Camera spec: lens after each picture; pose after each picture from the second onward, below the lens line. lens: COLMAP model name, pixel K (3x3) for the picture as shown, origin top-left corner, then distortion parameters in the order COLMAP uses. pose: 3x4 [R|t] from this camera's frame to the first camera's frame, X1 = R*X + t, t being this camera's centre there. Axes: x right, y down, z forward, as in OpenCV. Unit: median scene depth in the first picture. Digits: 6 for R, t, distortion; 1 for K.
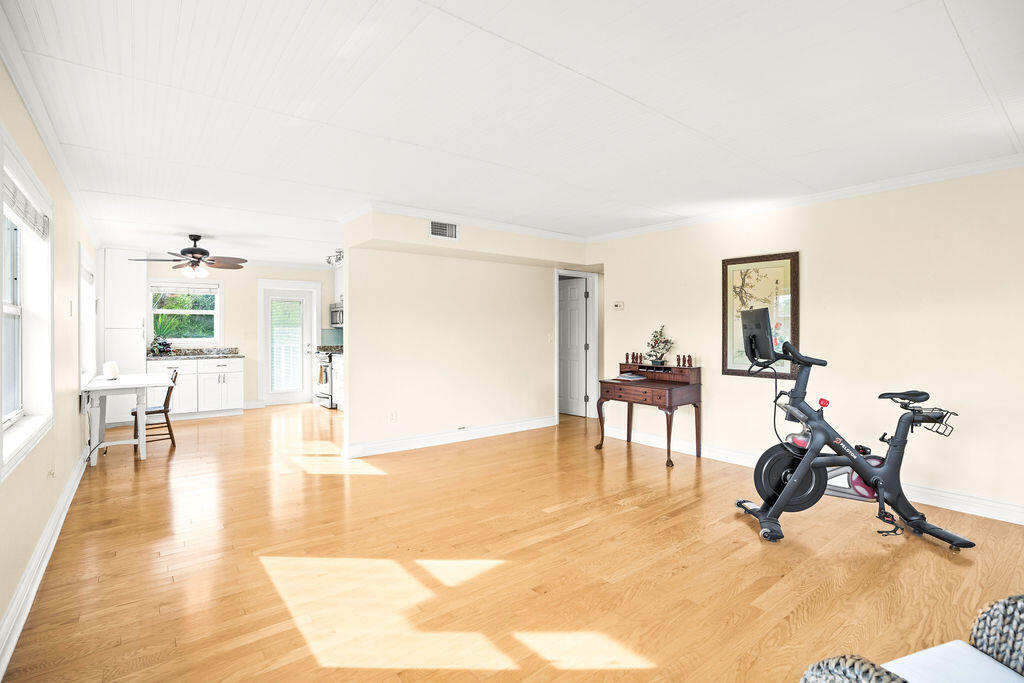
lens RADIAL K [[490.9, 0, 518.2], [0, 490.9, 329.5], [0, 0, 1]] dist [-0.076269, 0.032292]
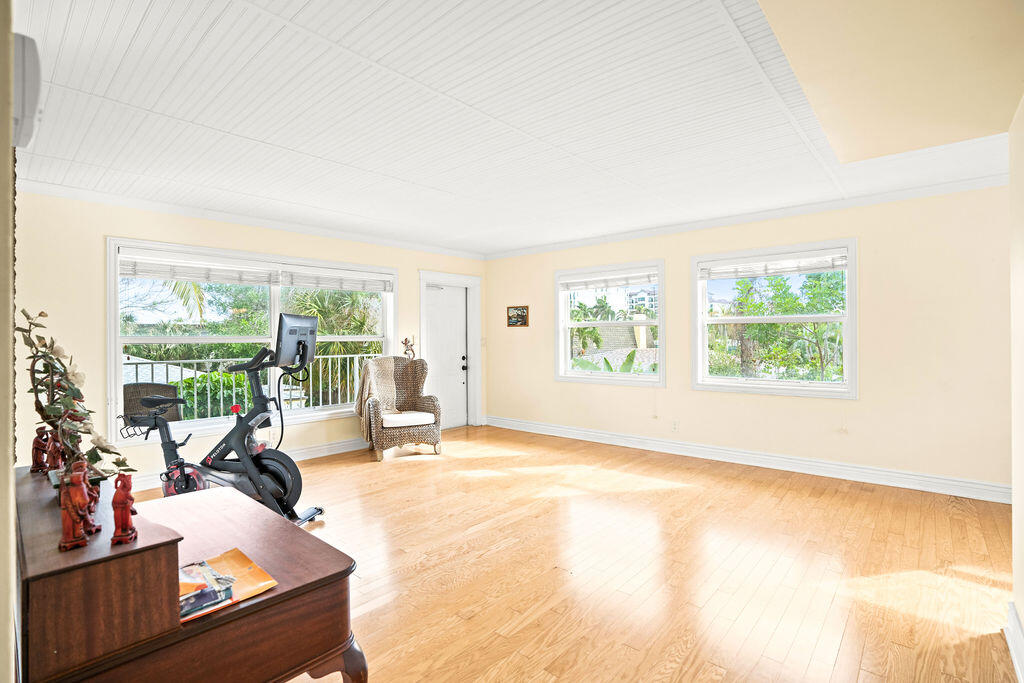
lens RADIAL K [[487.7, 0, 517.8], [0, 487.7, 338.1], [0, 0, 1]] dist [-0.073592, 0.029907]
pose [[-0.984995, 0.011547, -0.172198, 0.152772], [0.010330, 0.999915, 0.007963, 0.001104], [0.172275, 0.006065, -0.985030, 1.426539]]
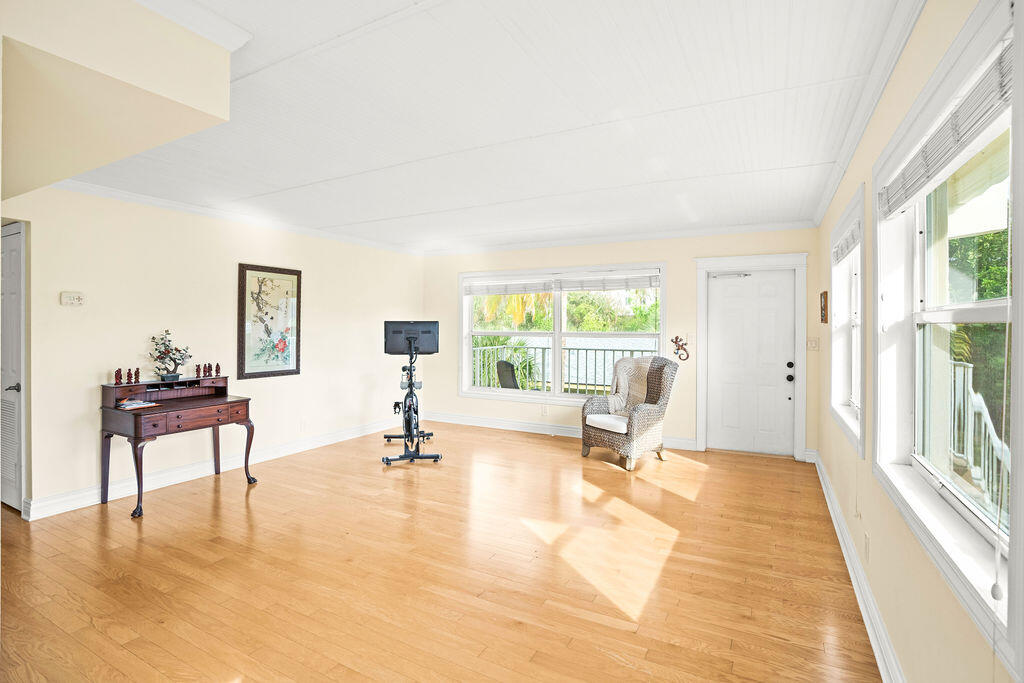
lens RADIAL K [[490.9, 0, 518.2], [0, 490.9, 329.5], [0, 0, 1]] dist [-0.076269, 0.032292]
pose [[-0.395539, -0.003904, 0.918441, -0.729229], [0.000860, 0.999989, 0.004621, -0.014310], [-0.918449, 0.002618, -0.395531, 0.907263]]
